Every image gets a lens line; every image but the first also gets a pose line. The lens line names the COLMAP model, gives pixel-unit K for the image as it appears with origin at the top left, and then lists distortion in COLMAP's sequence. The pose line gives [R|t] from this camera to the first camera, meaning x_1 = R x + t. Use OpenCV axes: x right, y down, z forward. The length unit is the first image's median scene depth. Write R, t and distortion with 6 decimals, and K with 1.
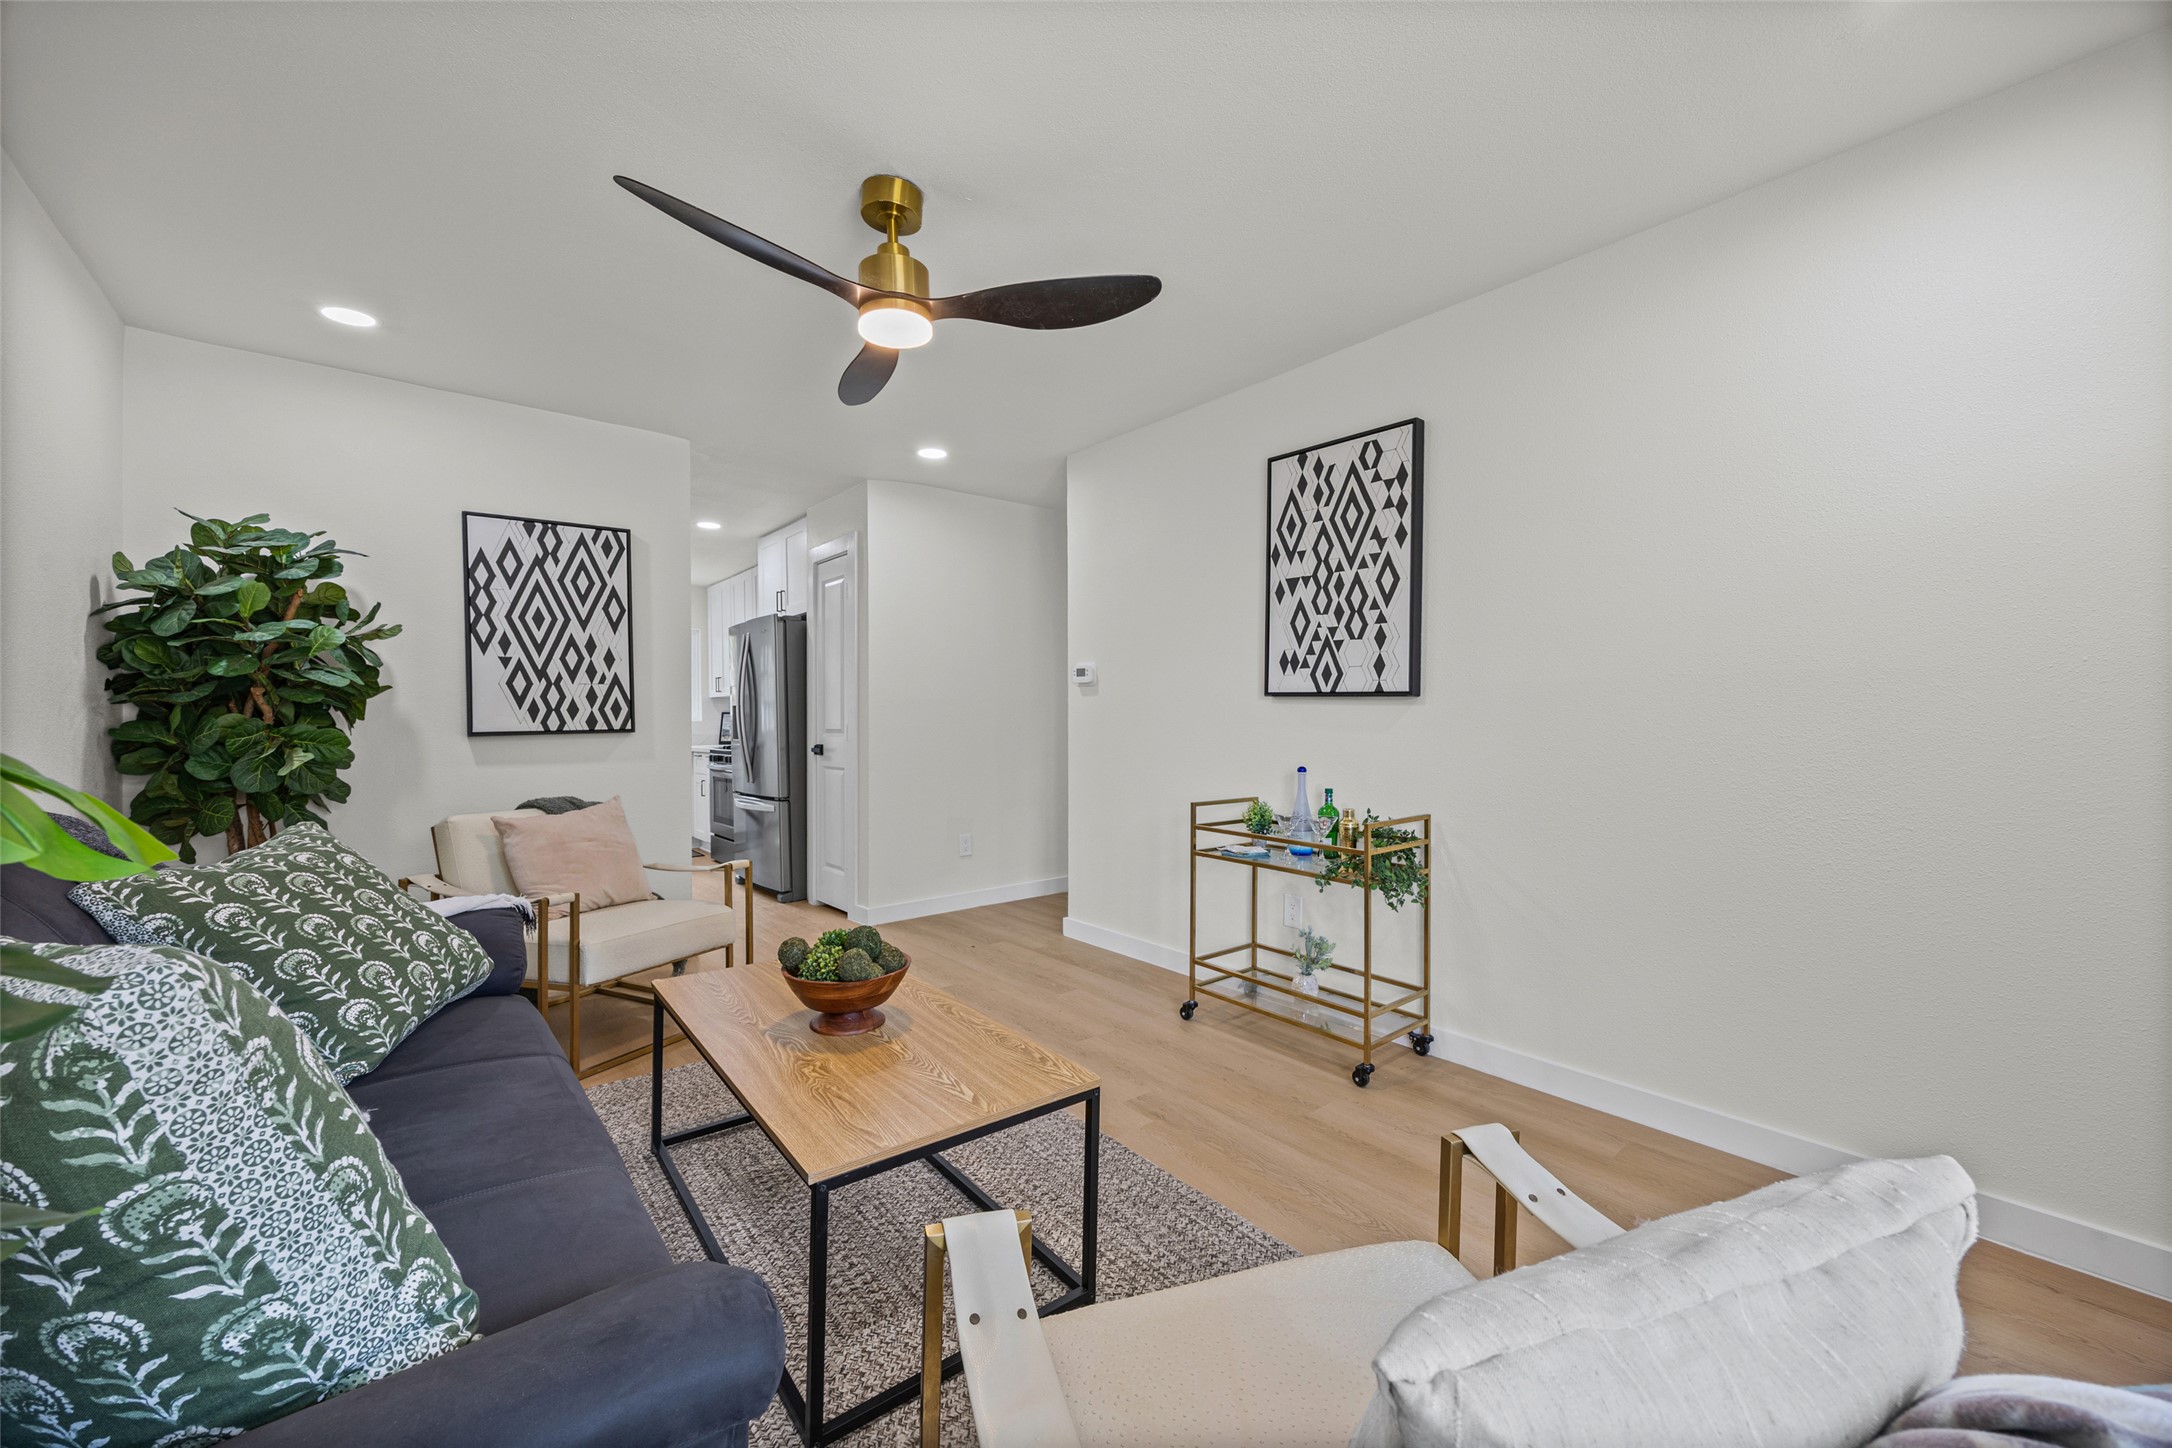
lens RADIAL K [[842.5, 0, 1072.5], [0, 842.5, 716.0], [0, 0, 1]] dist [-0.002892, -0.000063]
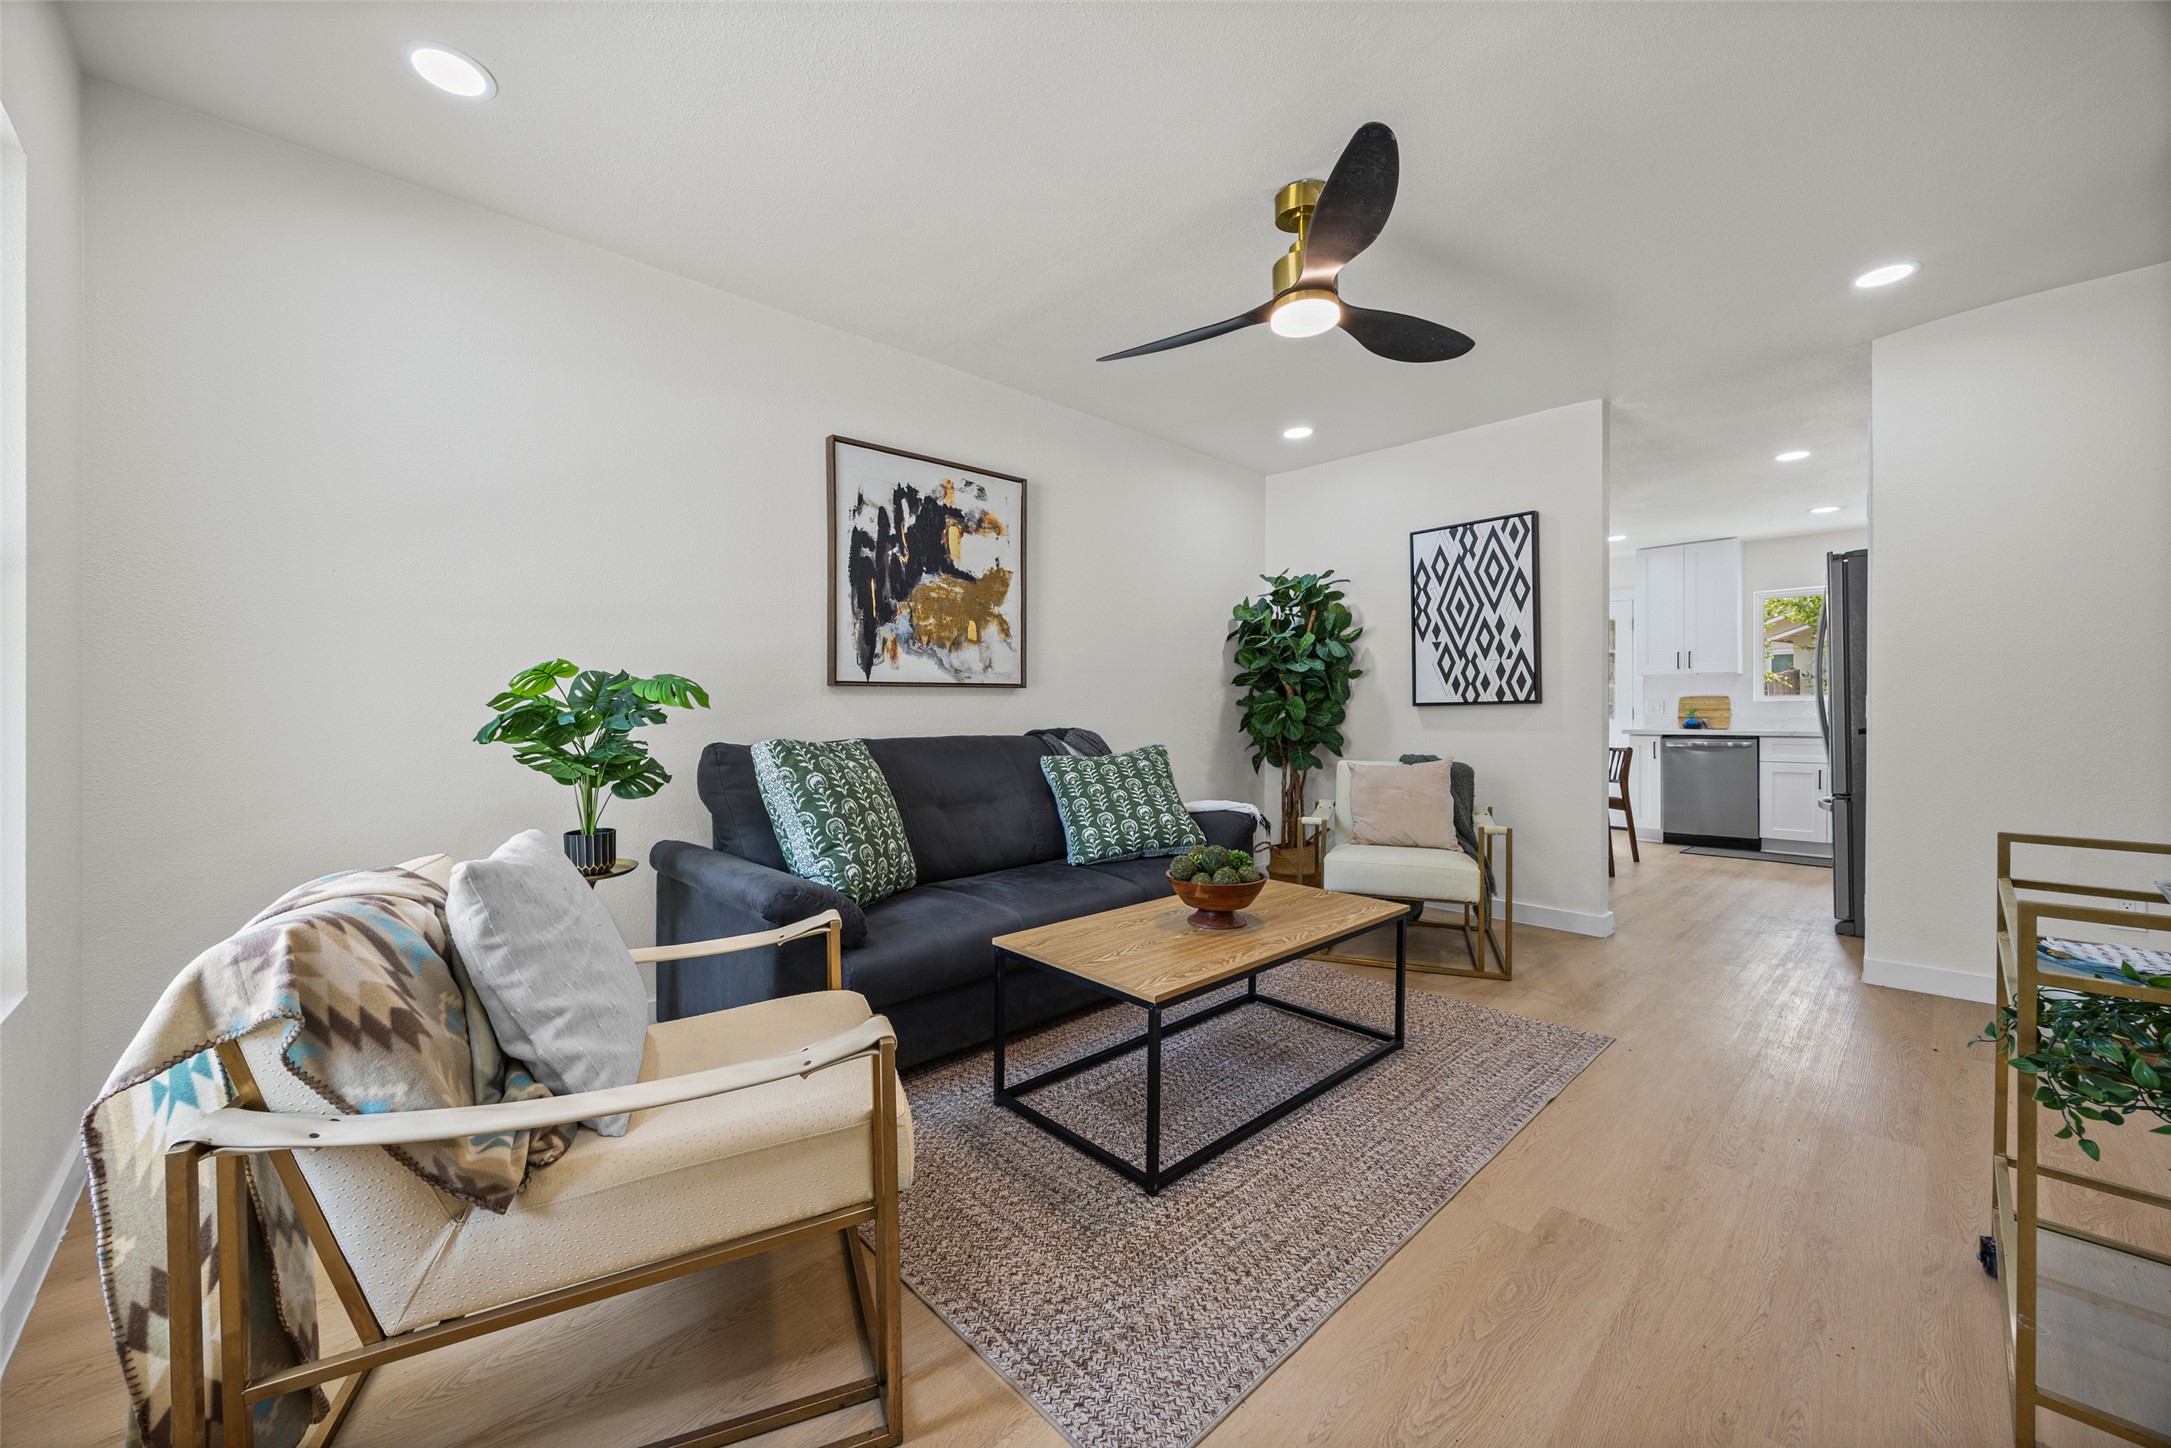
lens RADIAL K [[842.1, 0, 1074.5], [0, 842.1, 713.5], [0, 0, 1]] dist [-0.002892, -0.000063]
pose [[0.061222, 0.004876, -0.998112, 0.512990], [0.003883, 0.999979, 0.005123, 0.025465], [0.998117, -0.004189, 0.061202, 0.379948]]
